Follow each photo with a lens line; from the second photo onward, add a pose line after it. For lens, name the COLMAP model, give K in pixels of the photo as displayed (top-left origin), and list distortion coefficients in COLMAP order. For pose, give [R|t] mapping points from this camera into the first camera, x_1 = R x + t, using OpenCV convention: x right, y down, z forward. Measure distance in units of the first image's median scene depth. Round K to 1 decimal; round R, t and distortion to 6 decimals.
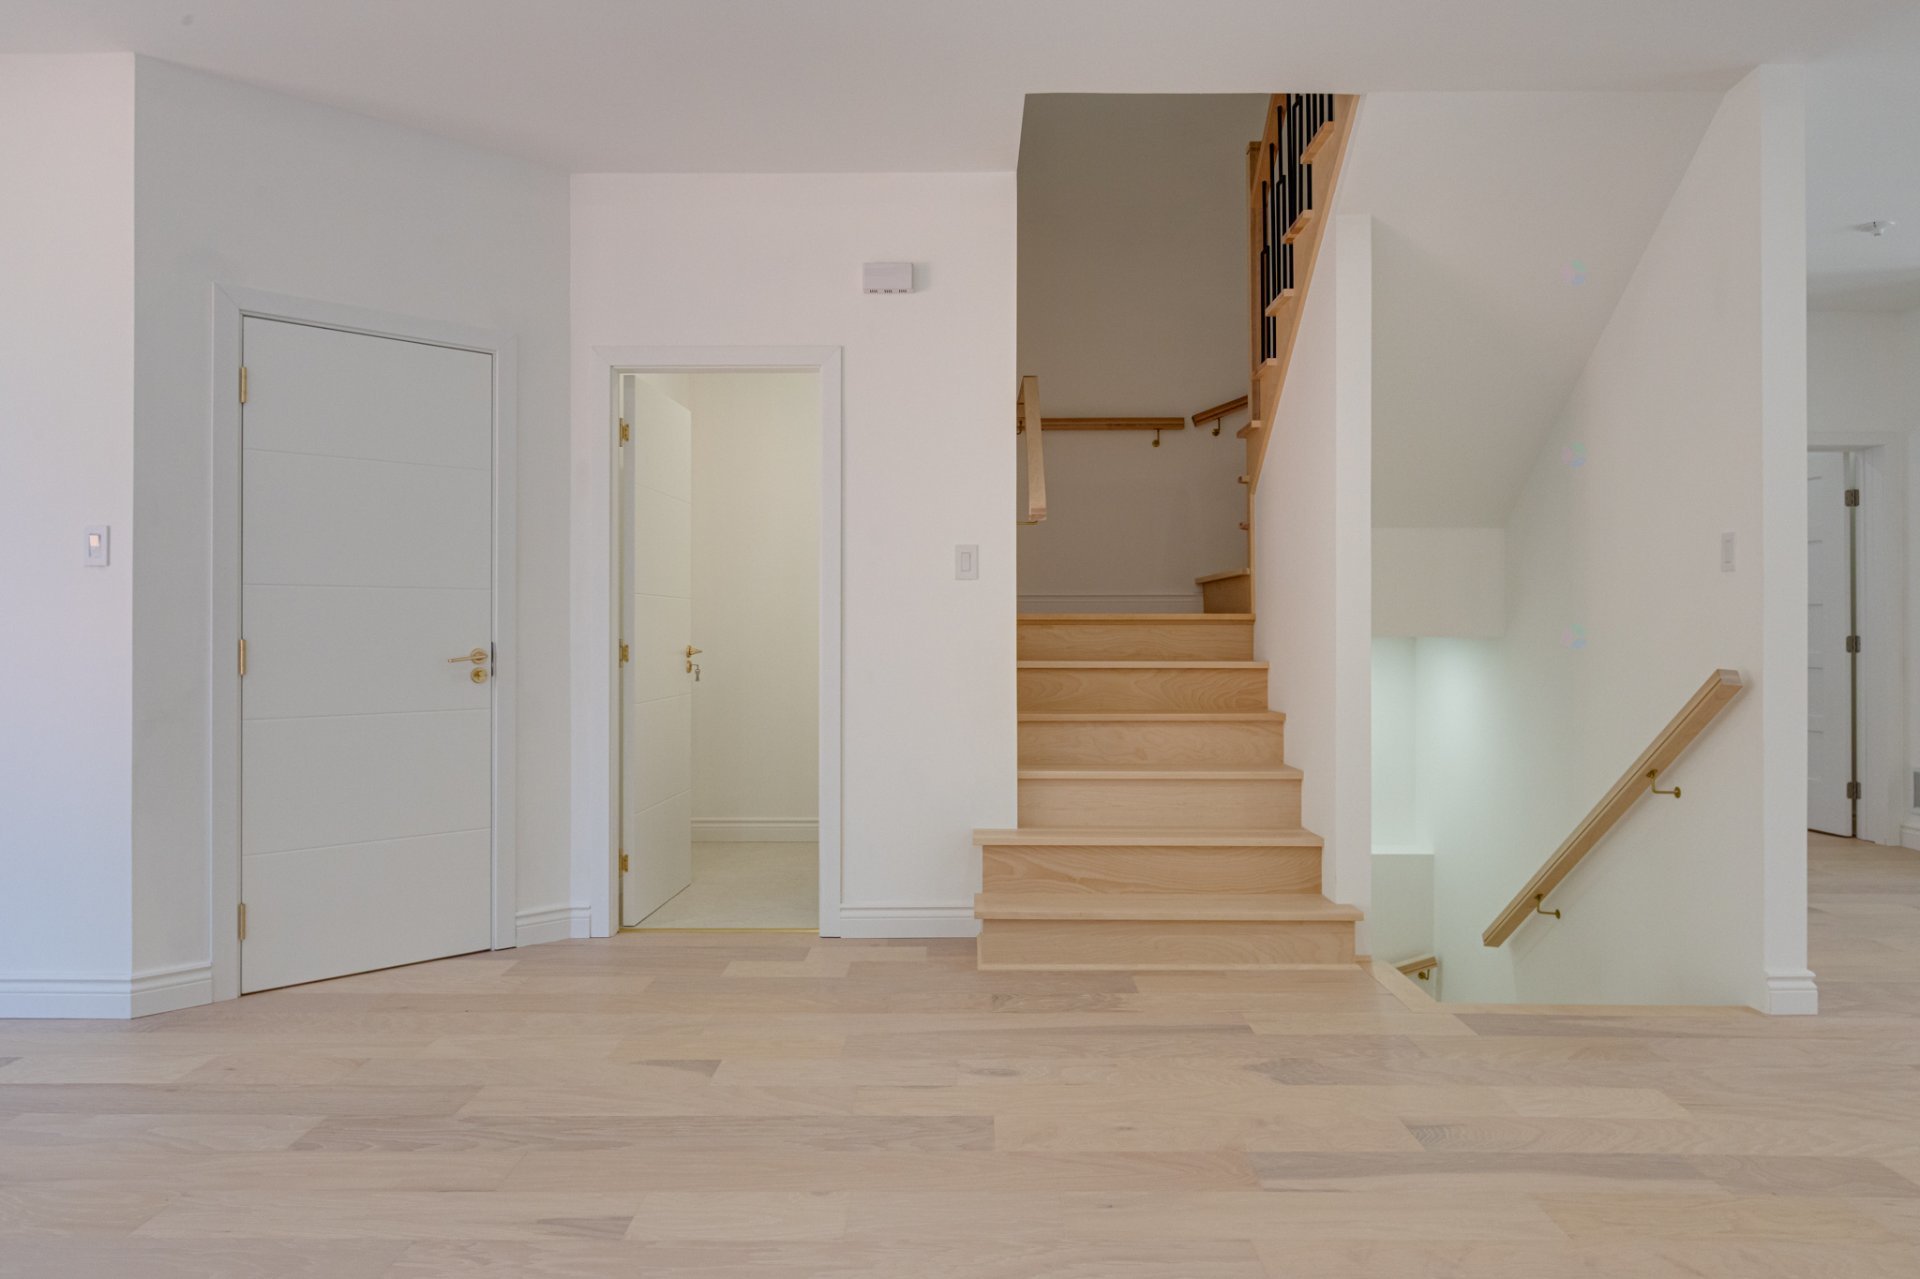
lens RADIAL K [[1214.3, 0, 960.1], [0, 1214.3, 626.0], [0, 0, 1]] dist [0.001361, -0.000097]
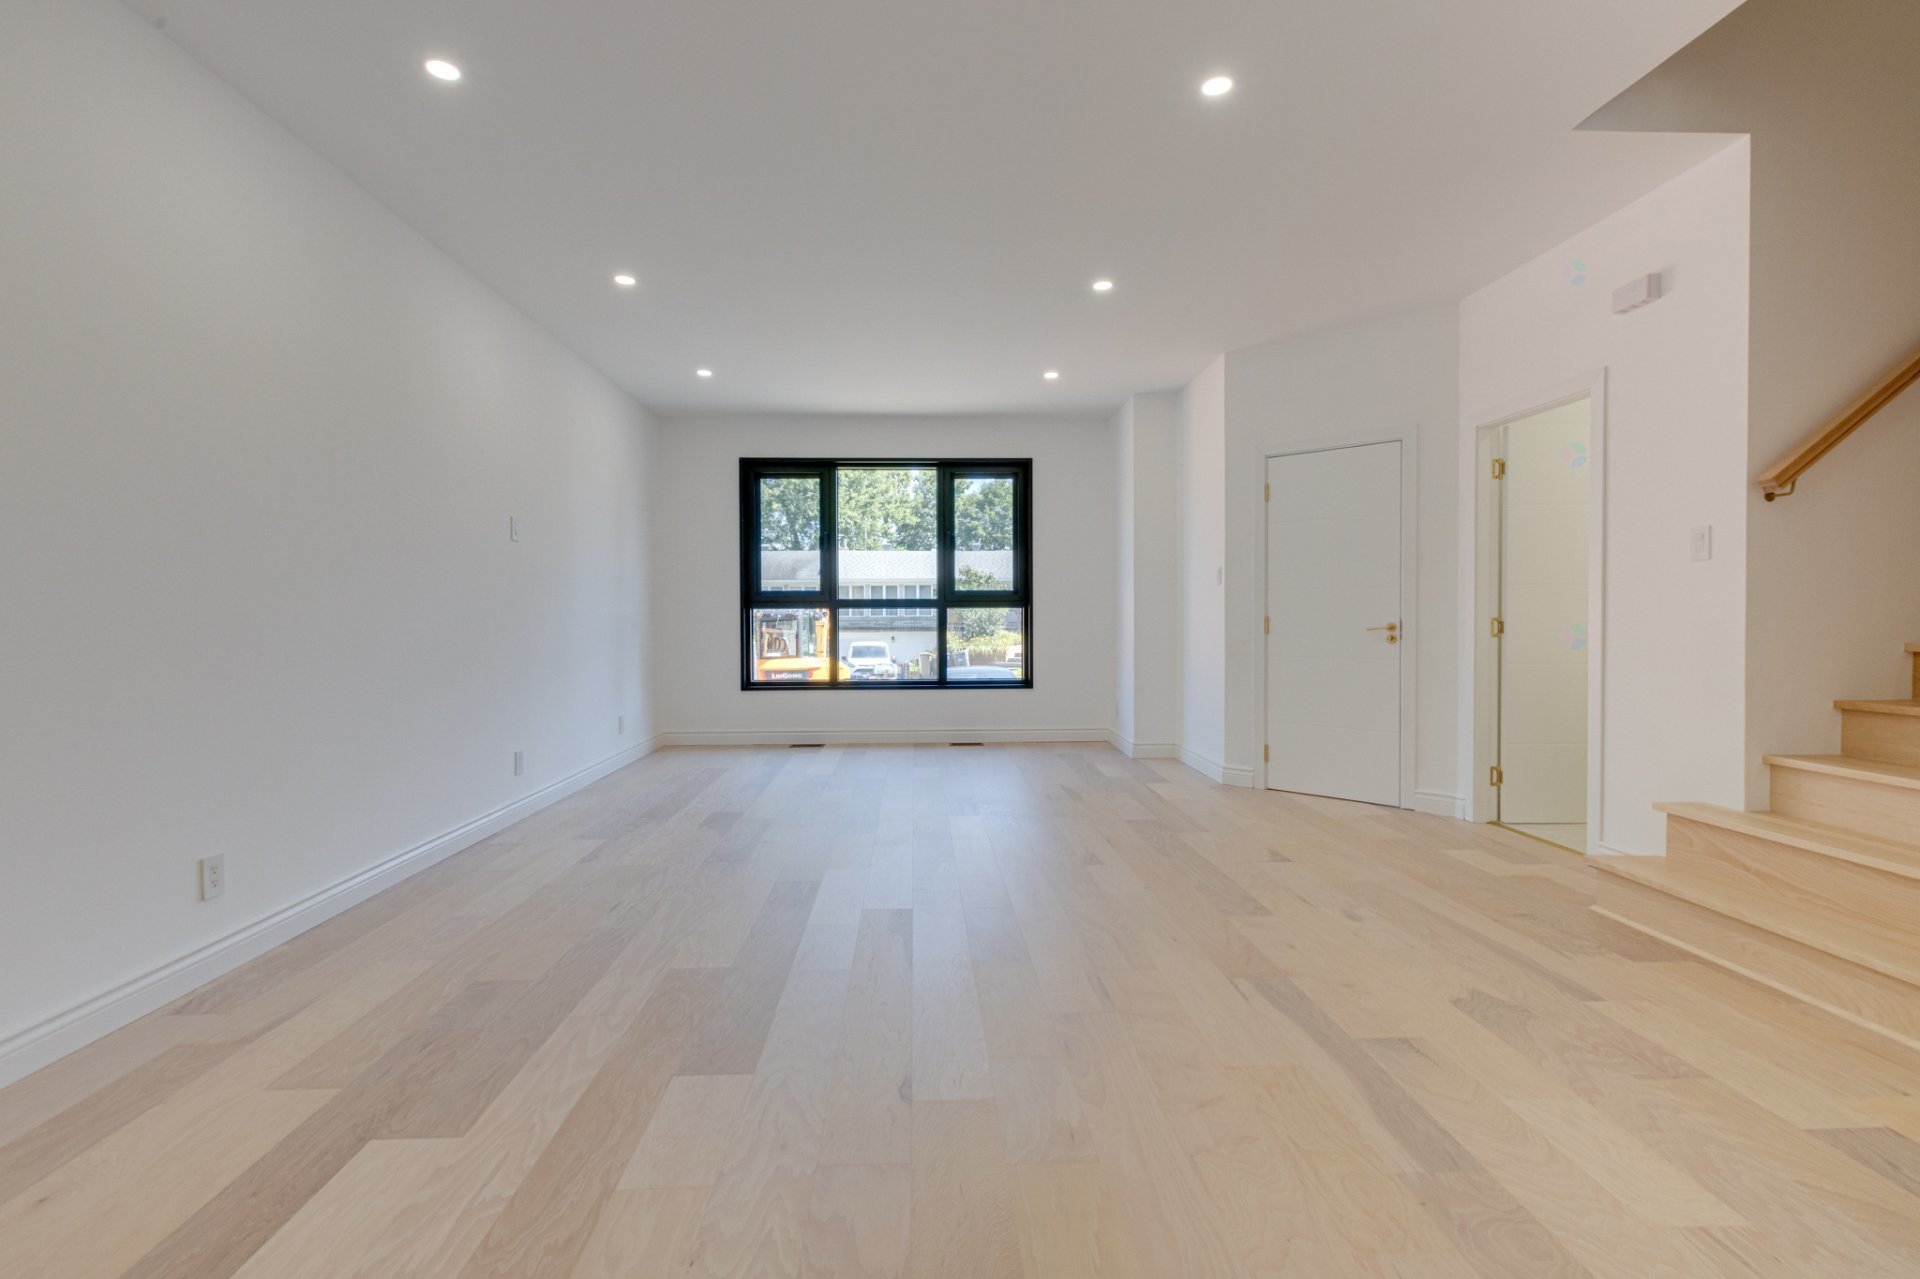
lens RADIAL K [[857.3, 0, 950.6], [0, 857.3, 632.4], [0, 0, 1]] dist [-0.001265, 0.000092]
pose [[0.059622, 0.019679, -0.998027, 0.776255], [0.003589, 0.999795, 0.019928, 0.007198], [0.998215, -0.004771, 0.059539, 0.357991]]
